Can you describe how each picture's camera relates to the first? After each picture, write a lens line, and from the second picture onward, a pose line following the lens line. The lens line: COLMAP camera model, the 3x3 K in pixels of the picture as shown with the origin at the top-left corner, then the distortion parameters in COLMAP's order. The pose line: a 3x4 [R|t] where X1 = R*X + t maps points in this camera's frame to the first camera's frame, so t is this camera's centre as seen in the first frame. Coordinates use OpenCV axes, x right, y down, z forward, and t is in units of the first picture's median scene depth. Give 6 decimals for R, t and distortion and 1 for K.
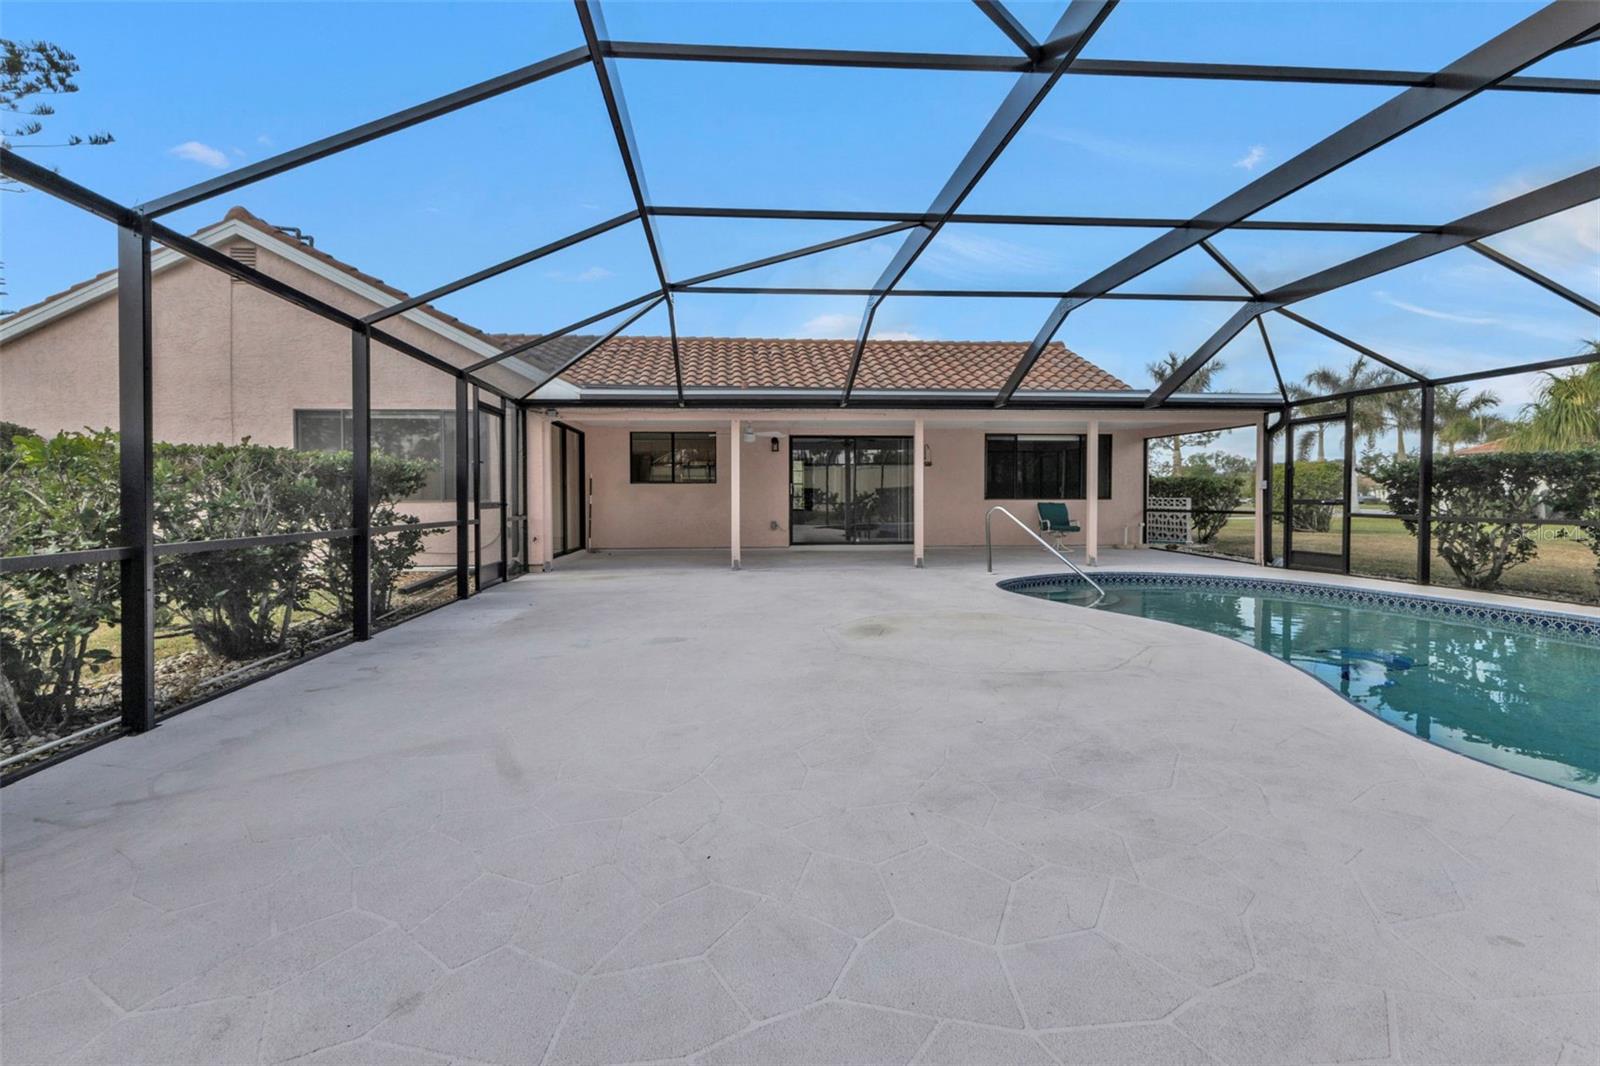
lens RADIAL K [[714.3, 0, 798.7], [0, 714.3, 503.2], [0, 0, 1]] dist [0.000980, 0.000315]
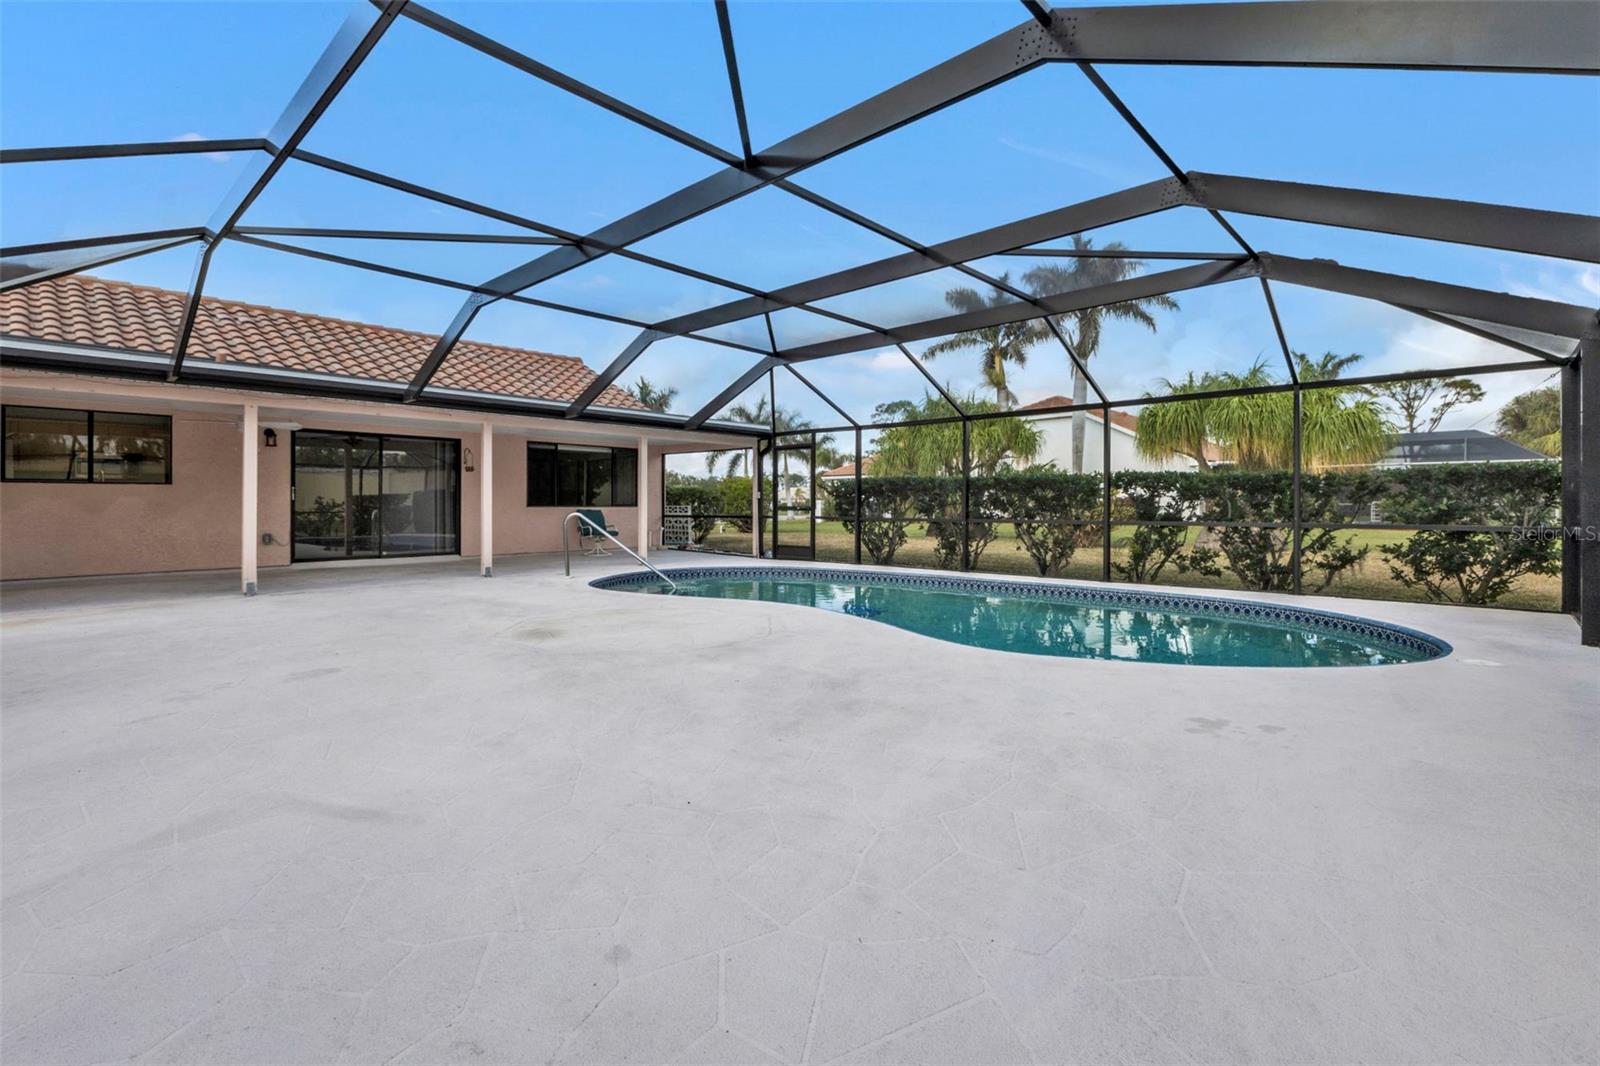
lens RADIAL K [[741.0, 0, 800.0], [0, 741.0, 533.0], [0, 0, 1]] dist [0.000707, 0.000028]
pose [[0.713470, -0.024500, 0.700258, -0.227897], [0.003658, 0.999505, 0.031243, 0.000674], [-0.700676, -0.019729, 0.713206, -0.011936]]
